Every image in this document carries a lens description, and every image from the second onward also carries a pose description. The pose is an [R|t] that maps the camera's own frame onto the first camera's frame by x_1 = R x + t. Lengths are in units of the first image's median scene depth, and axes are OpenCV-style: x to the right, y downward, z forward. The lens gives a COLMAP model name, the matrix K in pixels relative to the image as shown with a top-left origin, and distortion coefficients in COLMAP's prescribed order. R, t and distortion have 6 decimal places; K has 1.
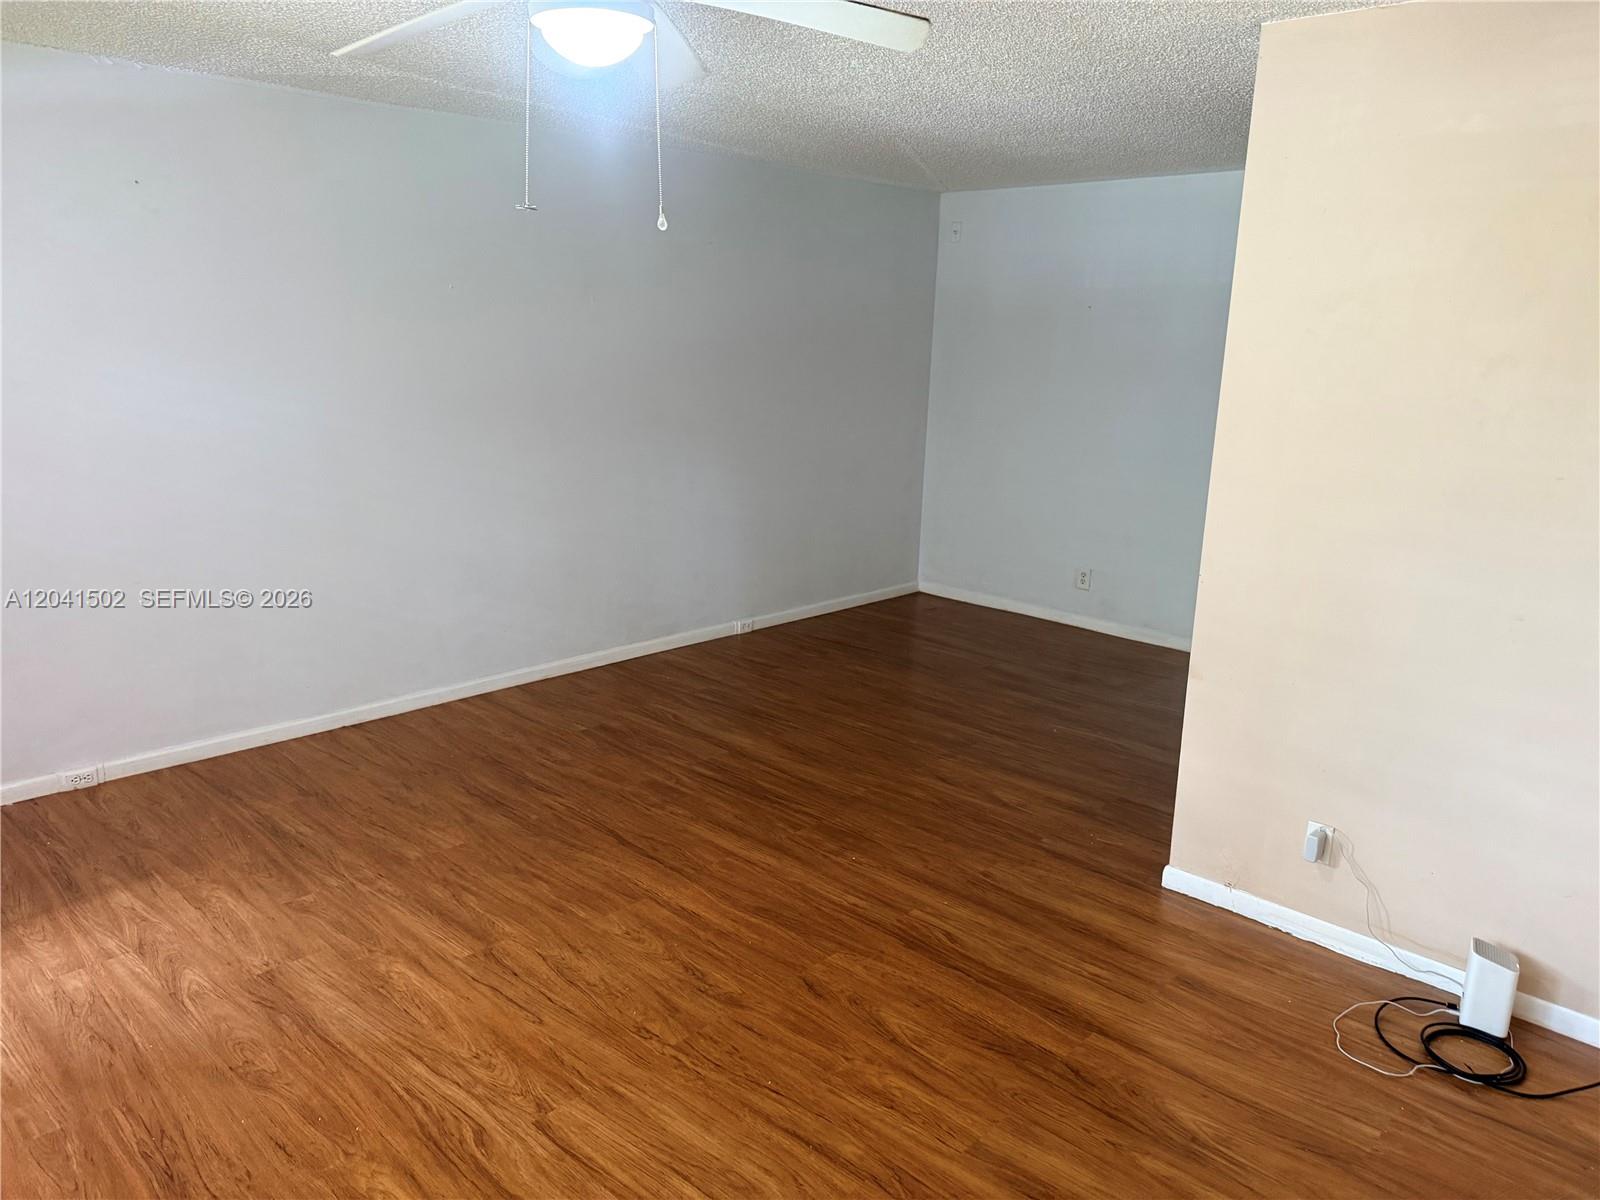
lens RADIAL K [[1122.3, 0, 800.0], [0, 1122.3, 600.0], [0, 0, 1]] dist [0.003499, -0.007132]
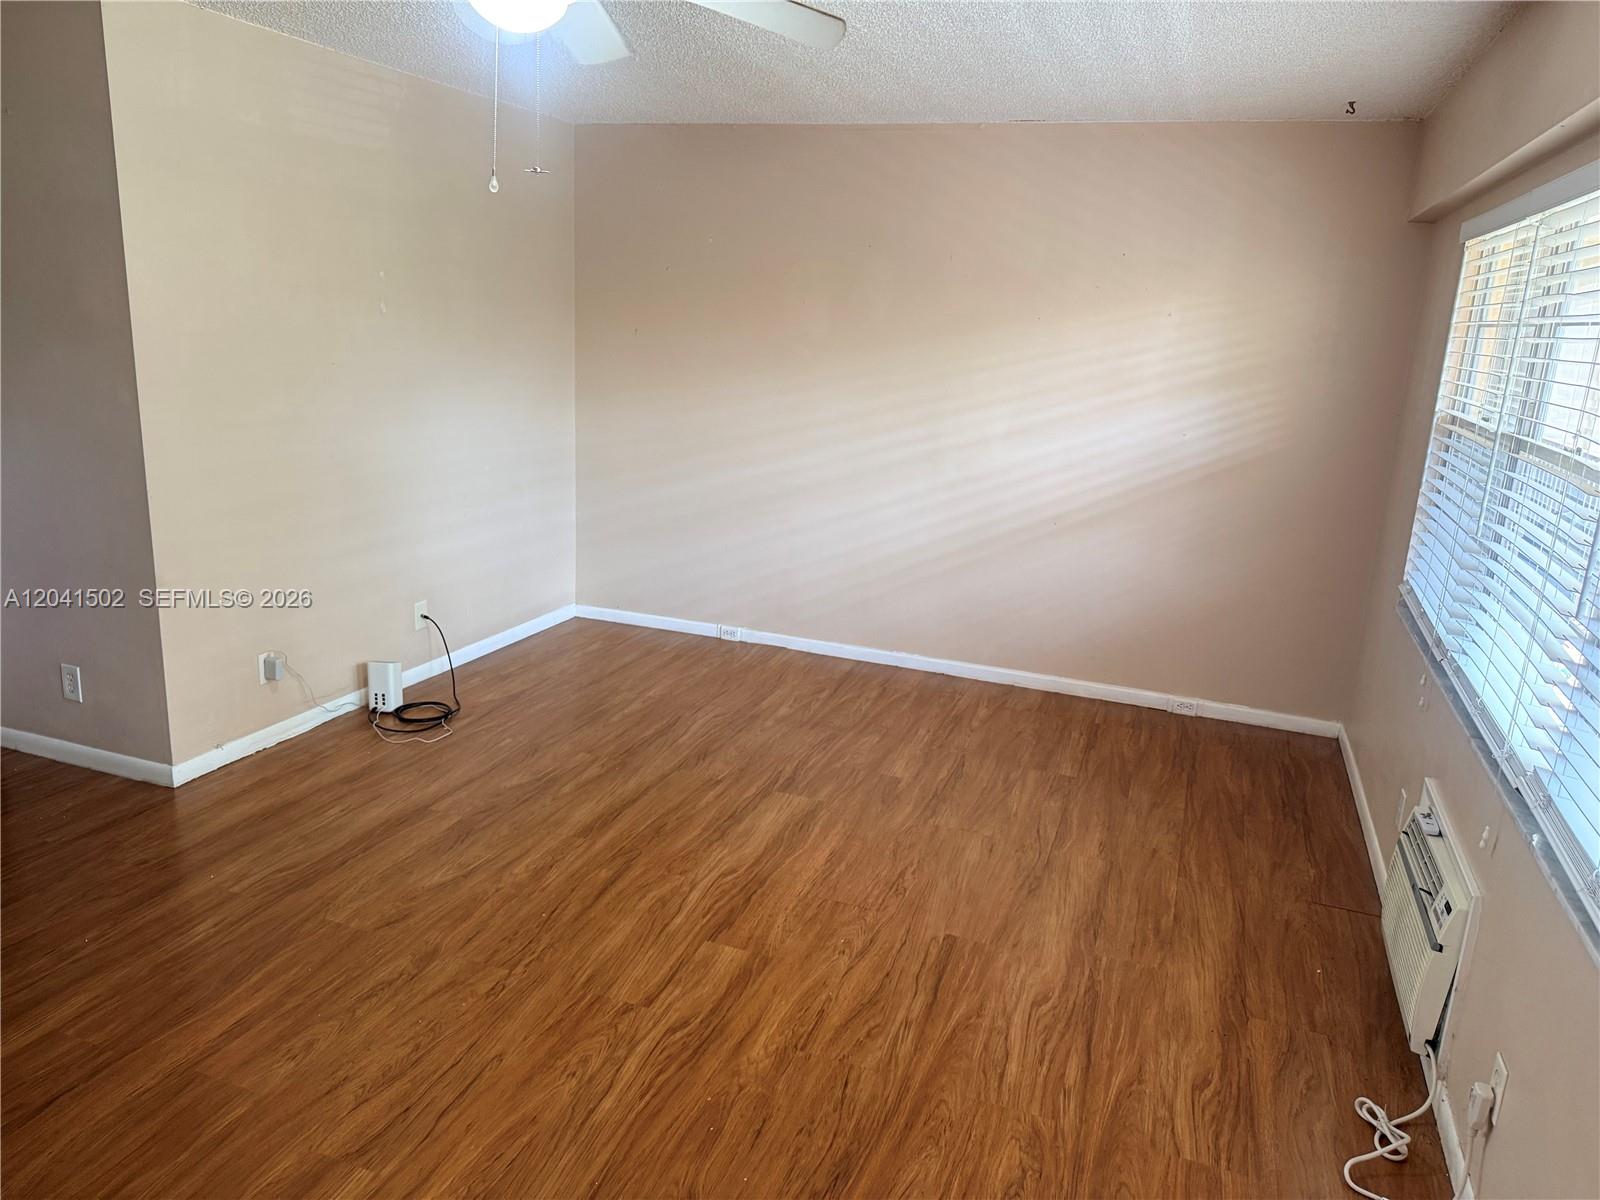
lens RADIAL K [[1122.3, 0, 800.0], [0, 1122.3, 600.0], [0, 0, 1]] dist [0.003499, -0.007132]
pose [[-0.389718, -0.275567, 0.878739, -1.055600], [0.163863, 0.918207, 0.360617, -0.260907], [-0.906239, 0.284532, -0.312686, 0.986497]]
